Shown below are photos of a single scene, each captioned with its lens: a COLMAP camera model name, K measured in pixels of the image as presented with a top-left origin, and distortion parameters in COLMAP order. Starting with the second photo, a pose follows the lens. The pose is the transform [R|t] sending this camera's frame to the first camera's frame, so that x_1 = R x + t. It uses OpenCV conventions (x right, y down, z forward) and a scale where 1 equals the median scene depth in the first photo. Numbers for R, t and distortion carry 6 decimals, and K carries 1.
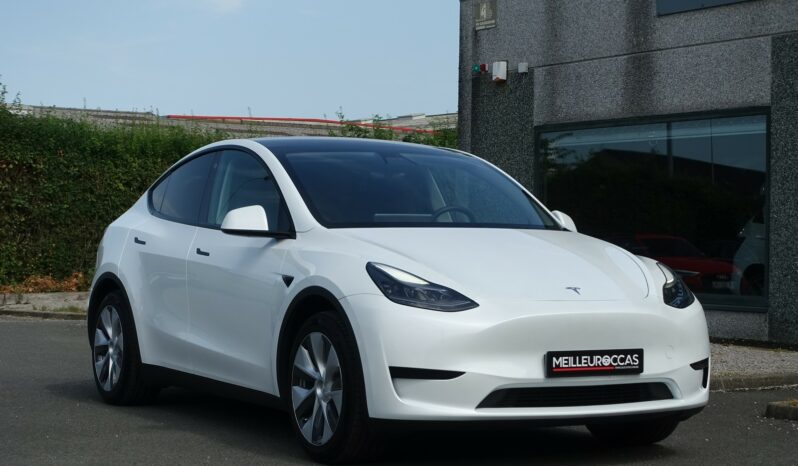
lens RADIAL K [[1613.4, 0, 399.0], [0, 1613.4, 233.0], [0, 0, 1]] dist [-0.008372, -0.133957]
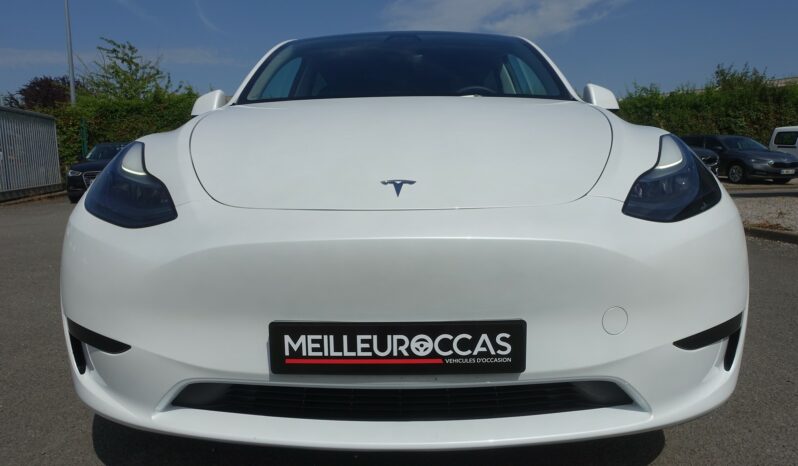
lens RADIAL K [[555.4, 0, 399.0], [0, 555.4, 233.0], [0, 0, 1]] dist [-0.000417, -0.001410]
pose [[0.869573, 0.050429, -0.491223, 0.198286], [0.024194, 0.989226, 0.144383, 0.025245], [0.493212, -0.137436, 0.858984, 0.868263]]
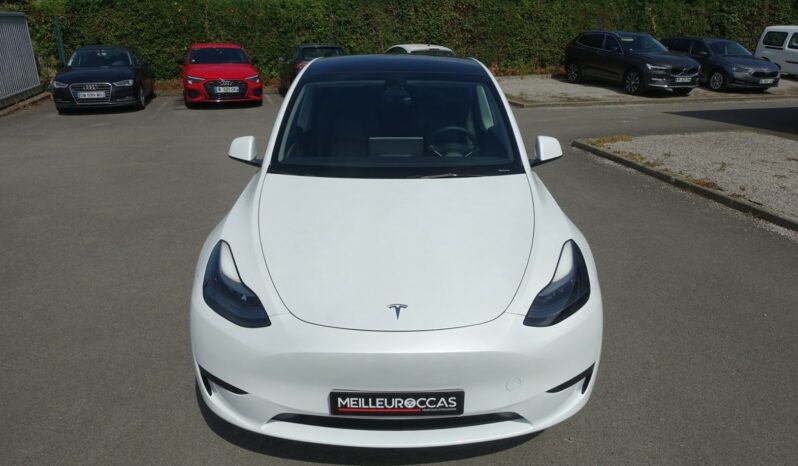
lens RADIAL K [[569.9, 0, 399.0], [0, 569.9, 233.0], [0, 0, 1]] dist [-0.006693, 0.004902]
pose [[0.883485, 0.160669, -0.440045, 0.244379], [0.007642, 0.934278, 0.356465, -0.116880], [0.468397, -0.318294, 0.824193, 0.773532]]
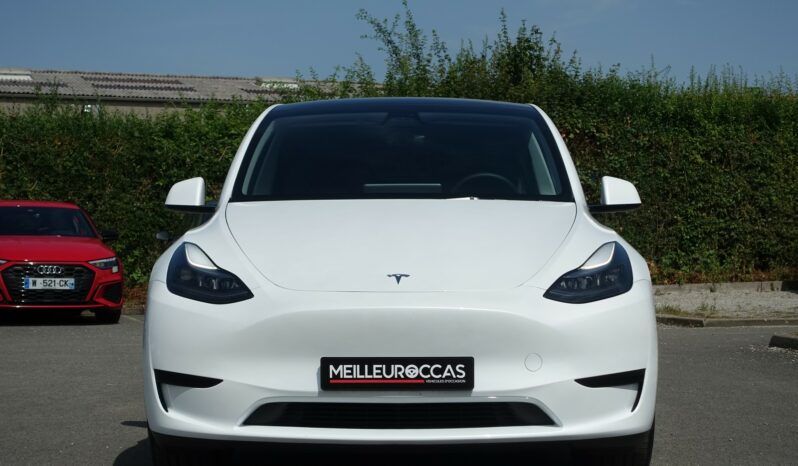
lens RADIAL K [[1613.4, 0, 399.0], [0, 1613.4, 233.0], [0, 0, 1]] dist [-0.008372, -0.133957]
pose [[0.873336, -0.005823, -0.487083, 0.495360], [0.013179, 0.999845, 0.011678, 0.004789], [0.486939, -0.016618, 0.873278, 0.333181]]
